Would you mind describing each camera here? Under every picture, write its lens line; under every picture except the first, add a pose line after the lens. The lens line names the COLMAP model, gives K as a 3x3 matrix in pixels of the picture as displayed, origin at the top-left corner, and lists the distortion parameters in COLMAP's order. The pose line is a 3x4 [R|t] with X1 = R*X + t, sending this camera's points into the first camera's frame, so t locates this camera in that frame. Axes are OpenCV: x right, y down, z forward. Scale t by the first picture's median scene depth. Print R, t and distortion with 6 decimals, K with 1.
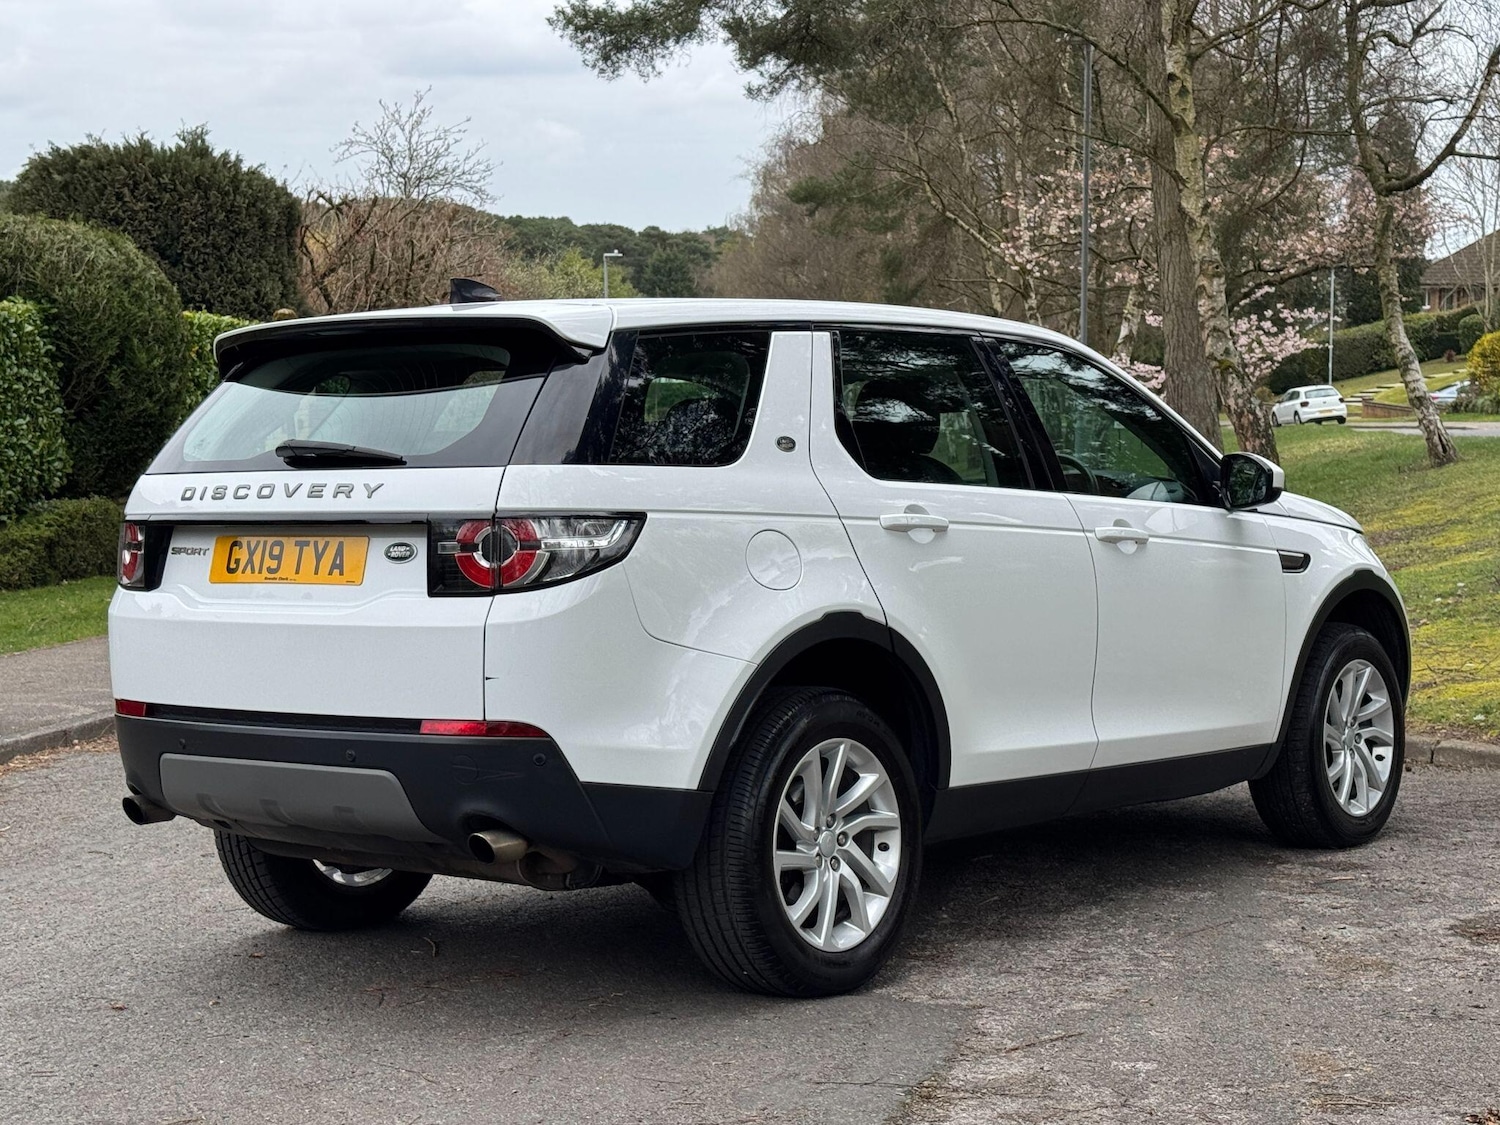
lens RADIAL K [[2486.0, 0, 751.6], [0, 2486.0, 555.1], [0, 0, 1]] dist [0.158165, 0.000000]
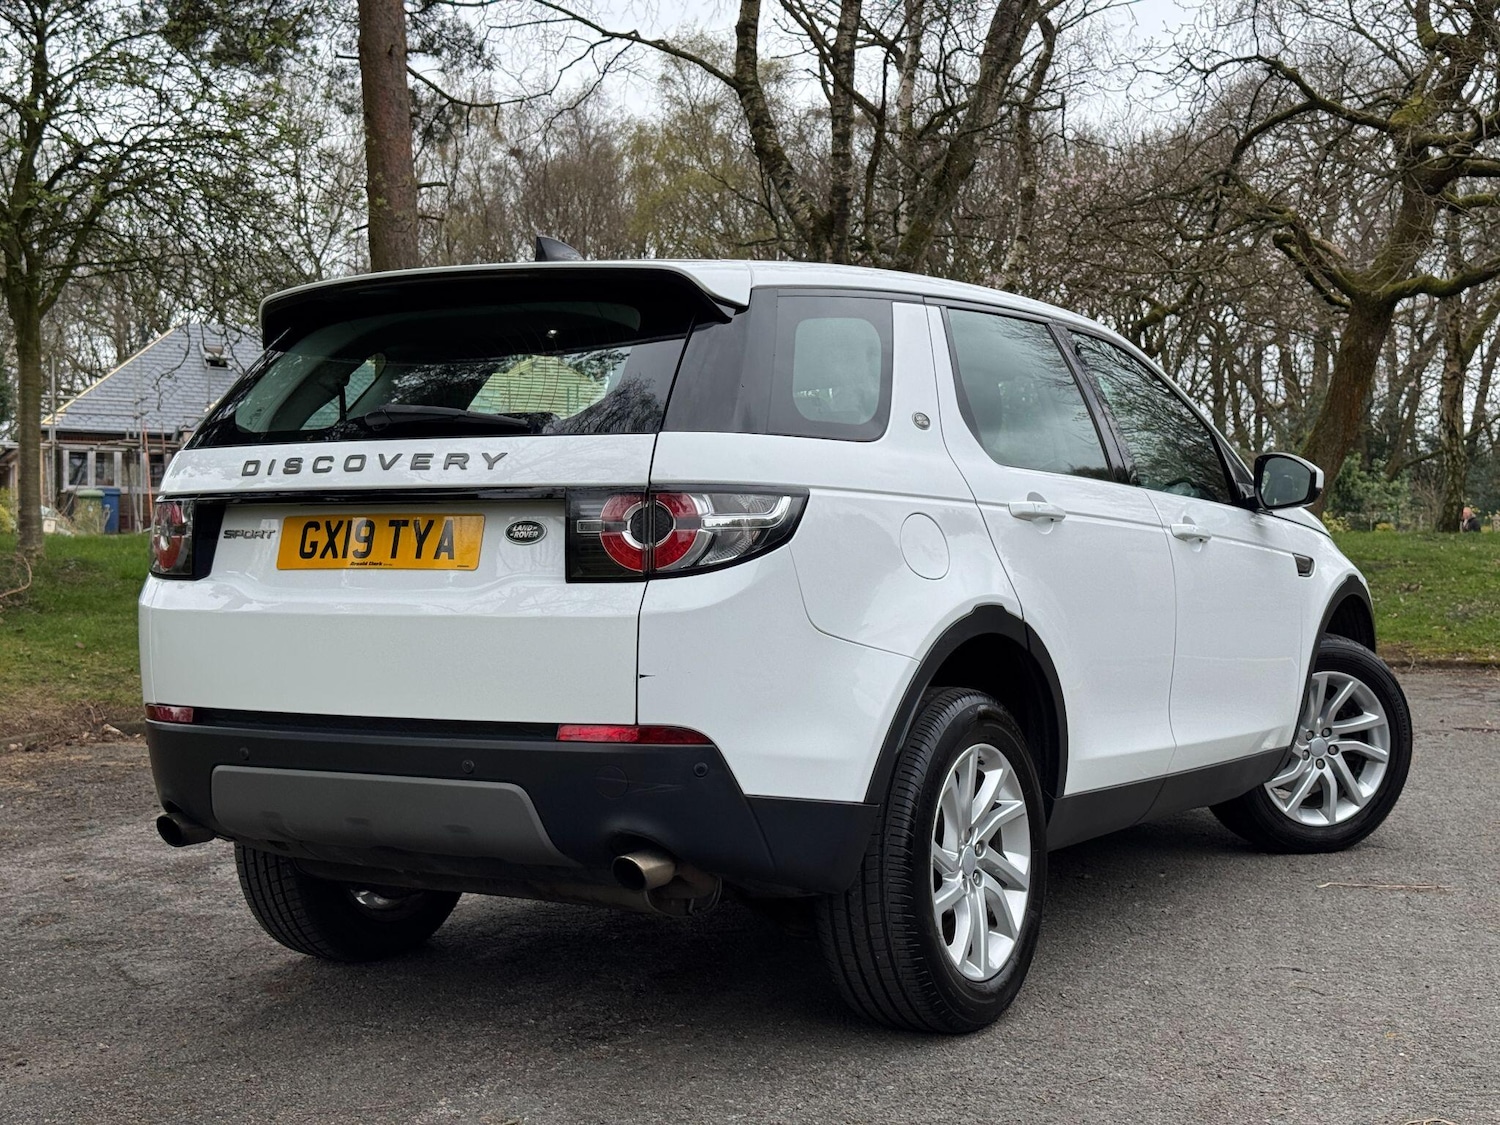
lens RADIAL K [[2123.3, 0, 750.1], [0, 2123.3, 554.9], [0, 0, 1]] dist [0.109745, 0.000000]
pose [[0.991283, 0.006464, 0.131589, -0.151461], [-0.004302, 0.999851, -0.016706, 0.017777], [-0.131677, 0.015995, 0.991164, 0.239533]]
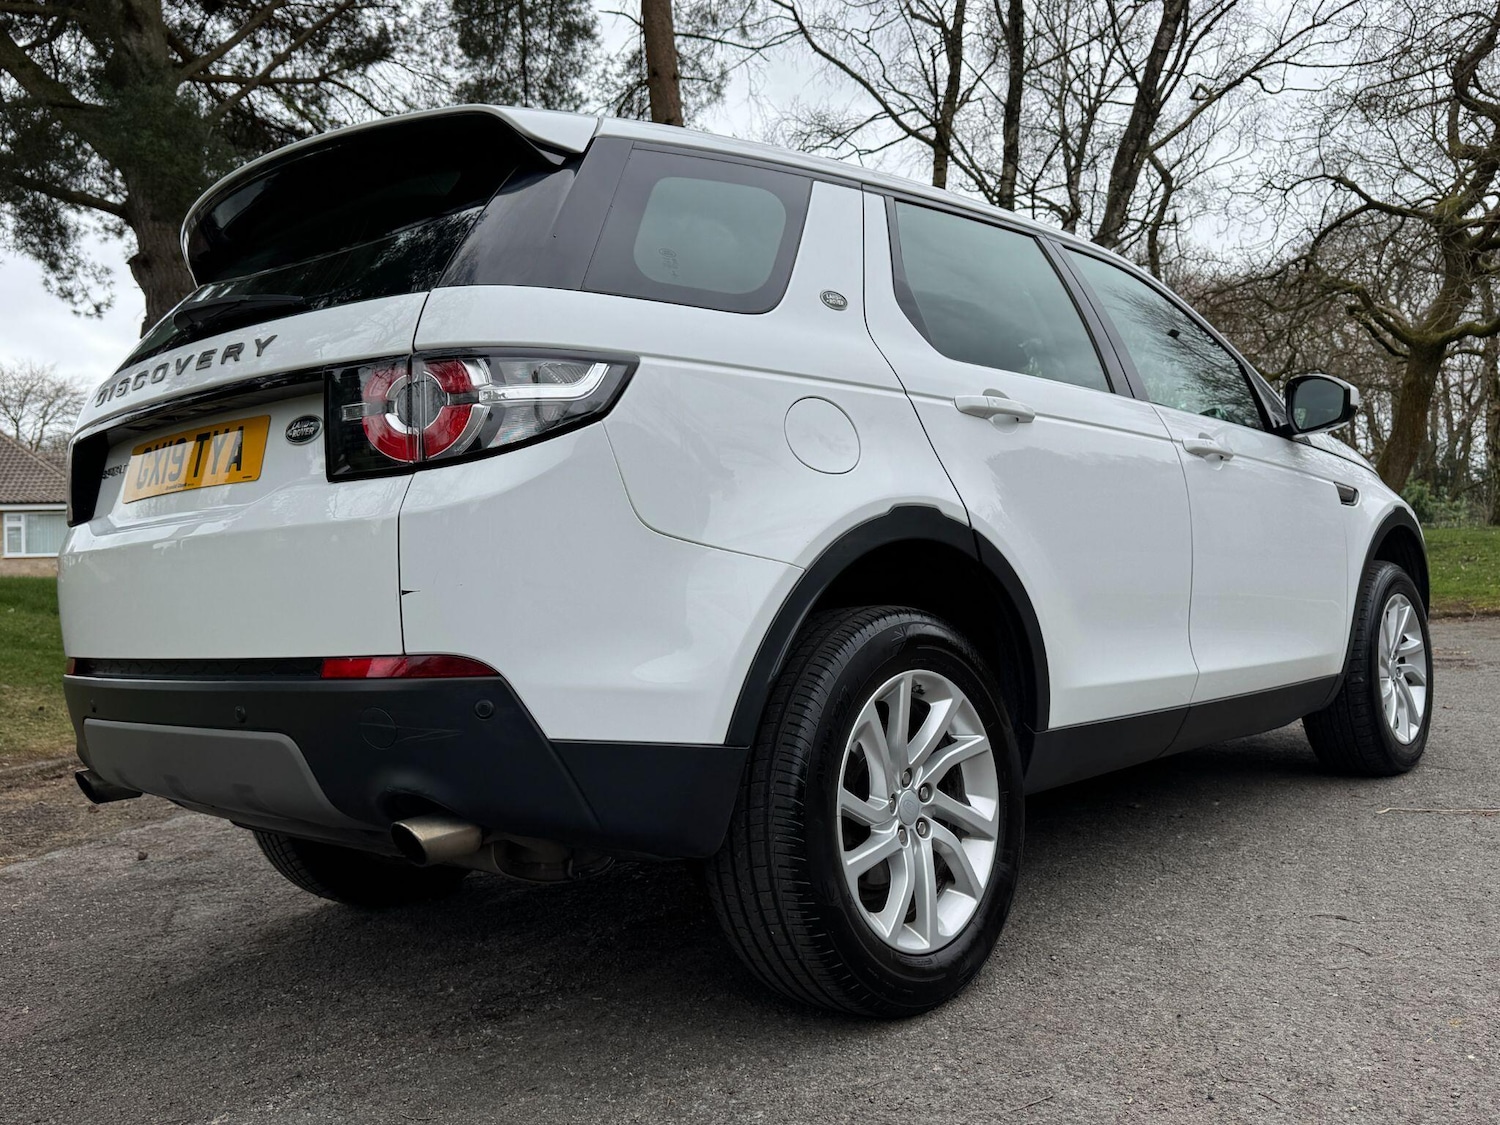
lens RADIAL K [[1335.4, 0, 760.6], [0, 1335.4, 555.1], [0, 0, 1]] dist [0.080197, -0.103205]
pose [[0.997839, -0.039688, -0.052366, 0.009747], [0.037627, 0.998500, -0.039777, 0.052526], [0.053866, 0.037720, 0.997835, 0.582187]]
